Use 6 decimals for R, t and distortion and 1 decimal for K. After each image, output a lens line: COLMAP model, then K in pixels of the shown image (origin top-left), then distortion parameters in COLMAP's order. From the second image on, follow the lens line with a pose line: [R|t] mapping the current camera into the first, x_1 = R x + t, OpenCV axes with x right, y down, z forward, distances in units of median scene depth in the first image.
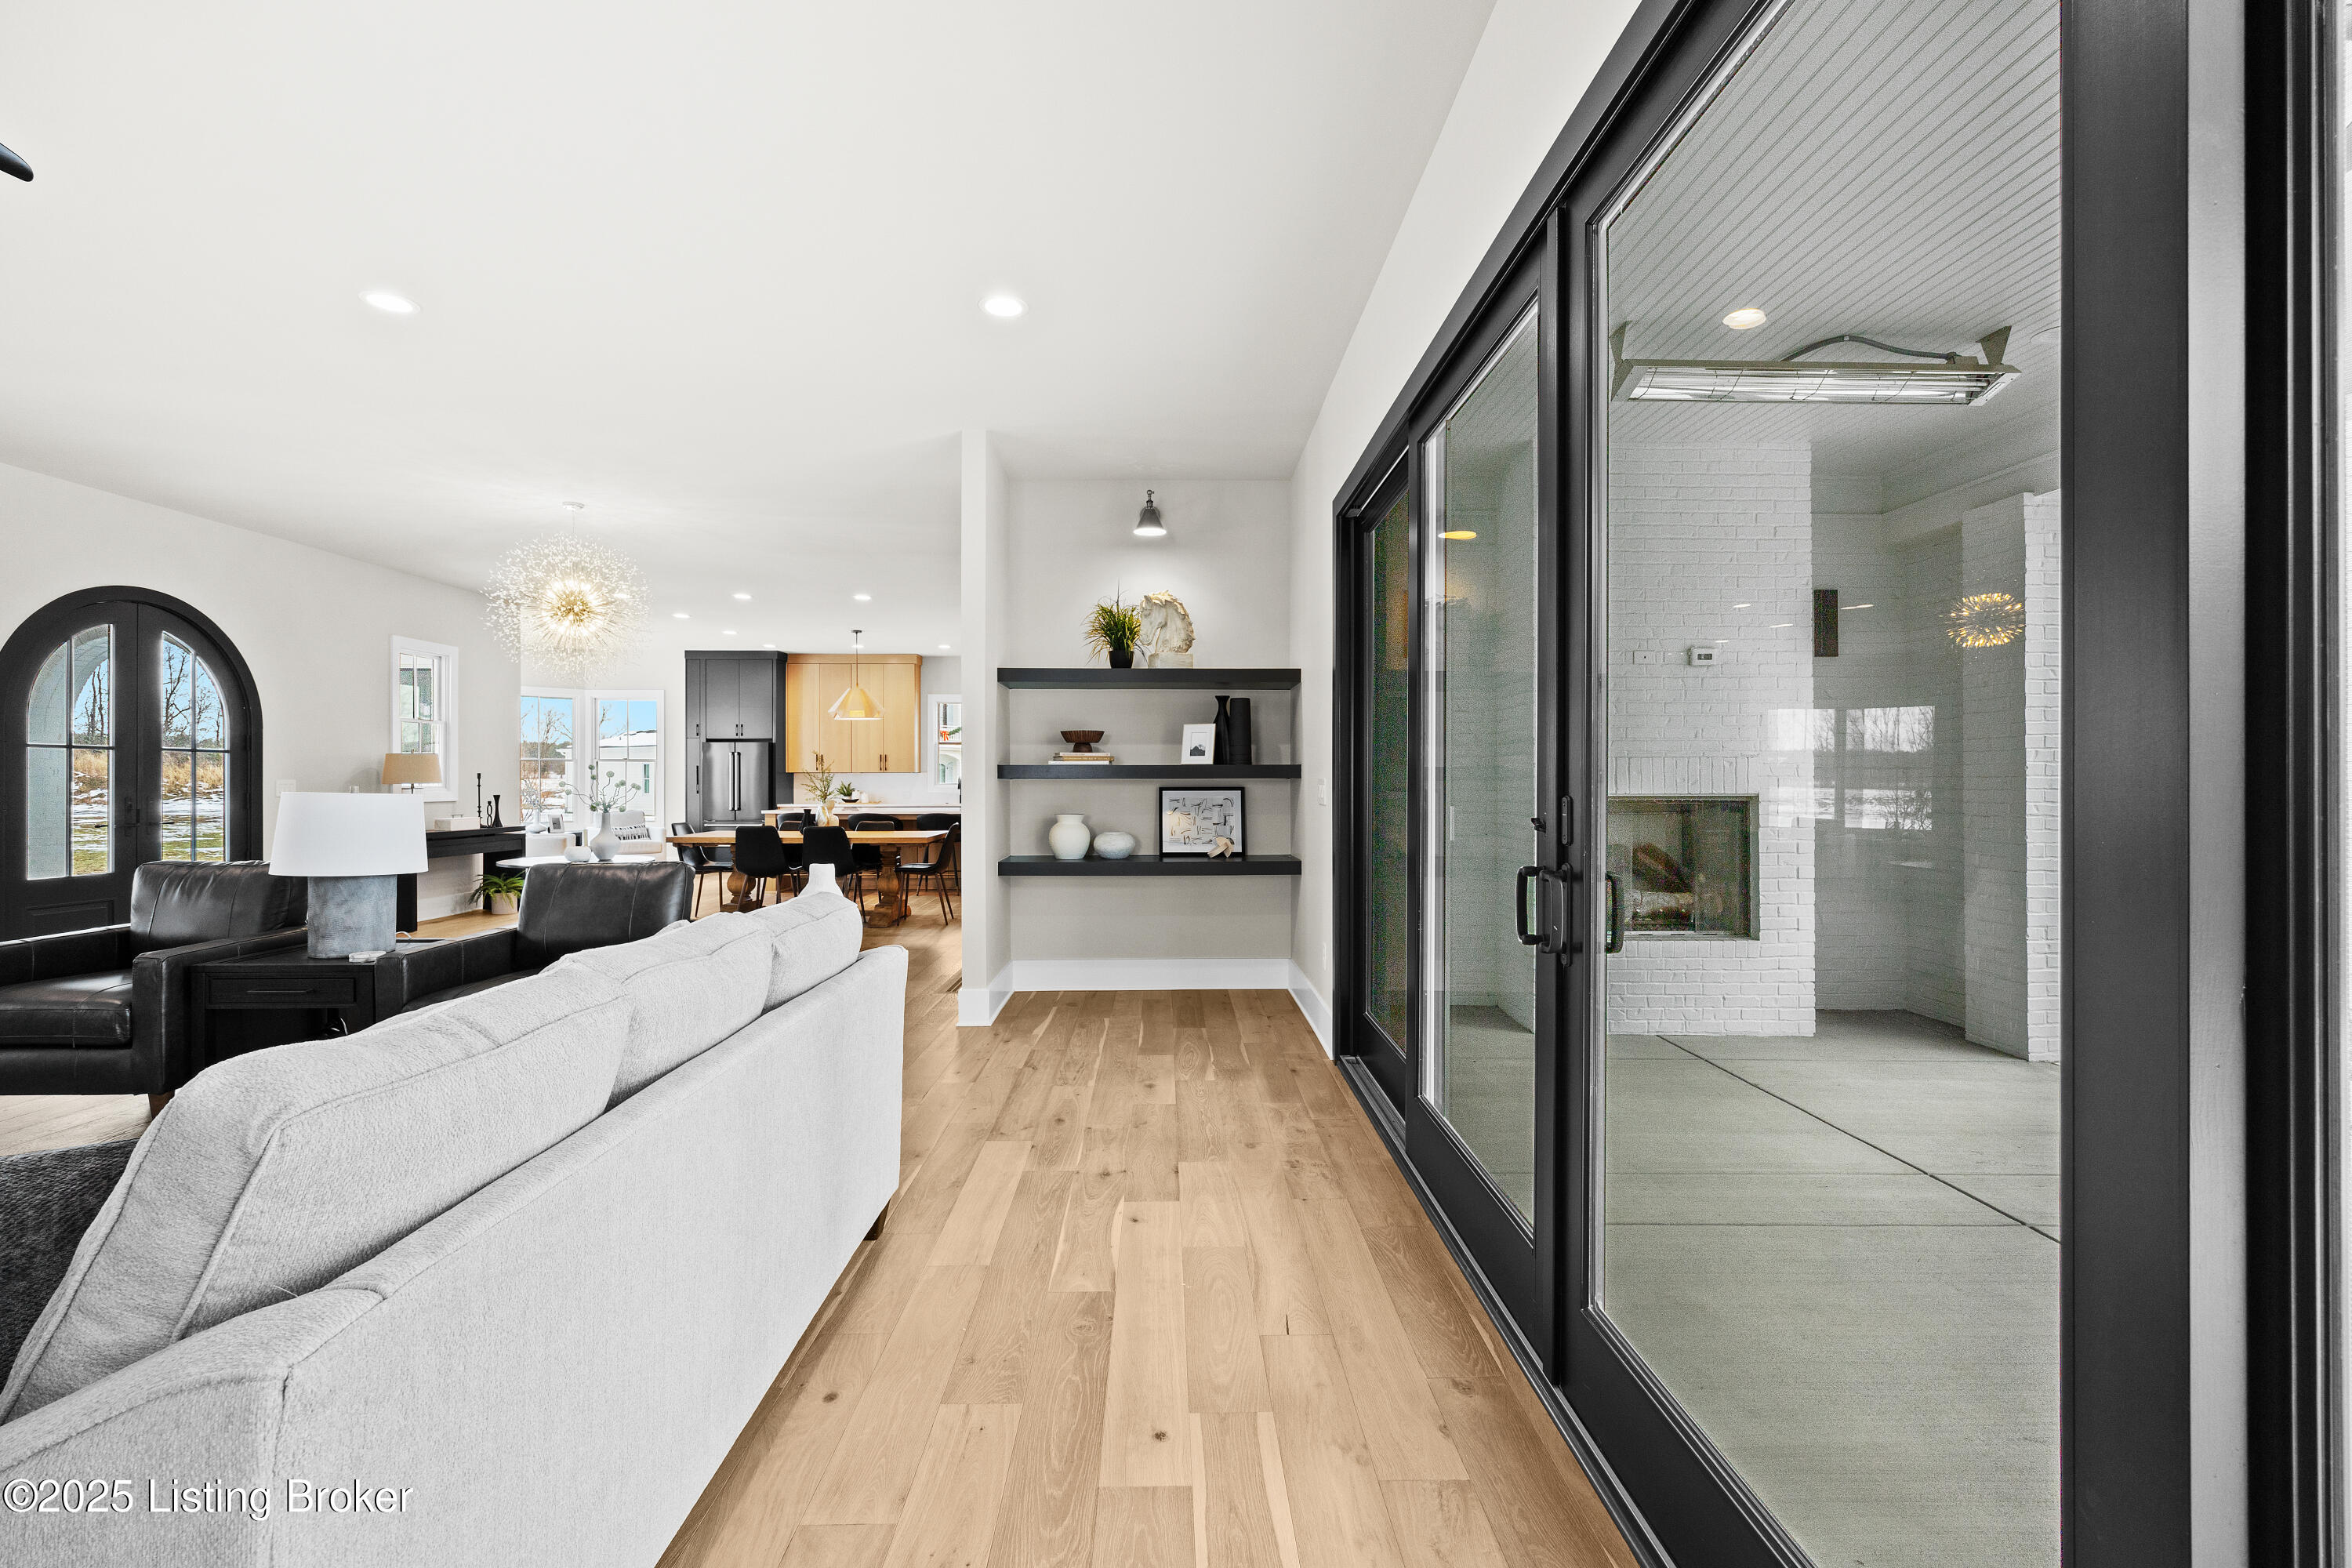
lens RADIAL K [[1081.8, 0, 1181.7], [0, 1081.8, 779.2], [0, 0, 1]] dist [-0.000627, 0.000057]
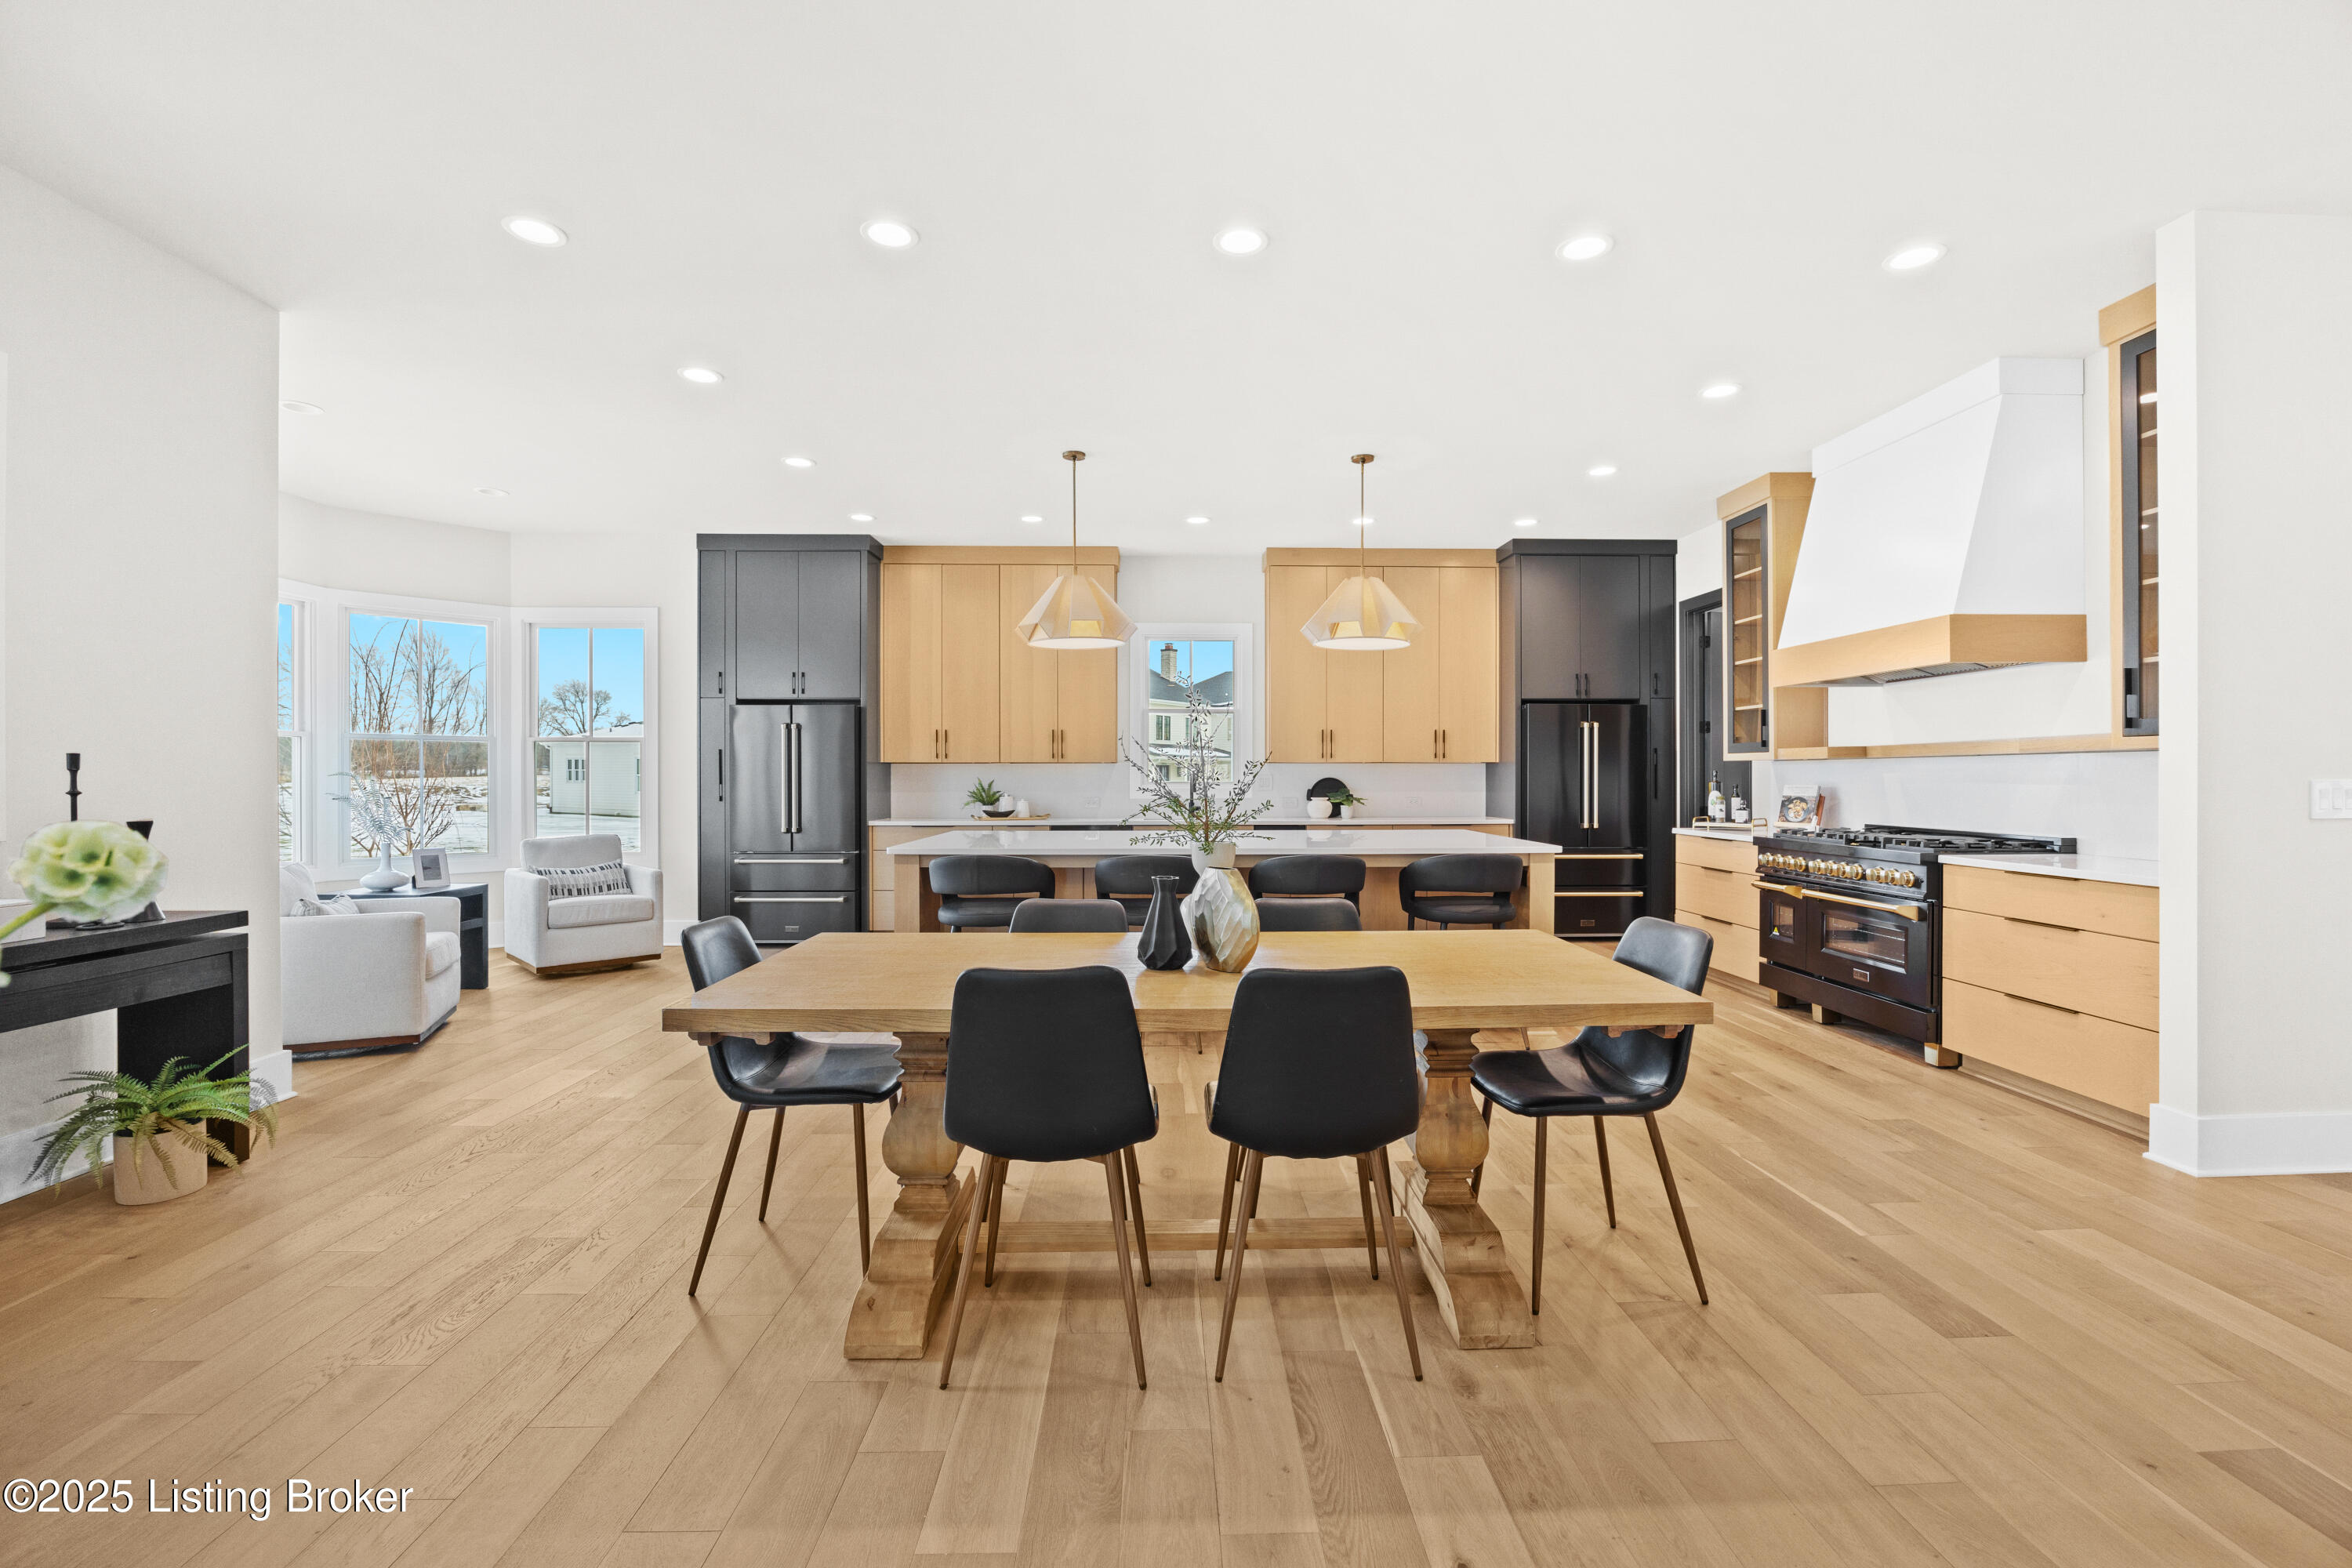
lens RADIAL K [[1081.8, 0, 1173.0], [0, 1081.8, 783.3], [0, 0, 1]] dist [-0.000627, 0.000057]
pose [[0.999997, -0.000621, -0.002167, -0.222051], [0.000636, 0.999977, 0.006760, 0.000774], [0.002162, -0.006762, 0.999975, 0.464519]]
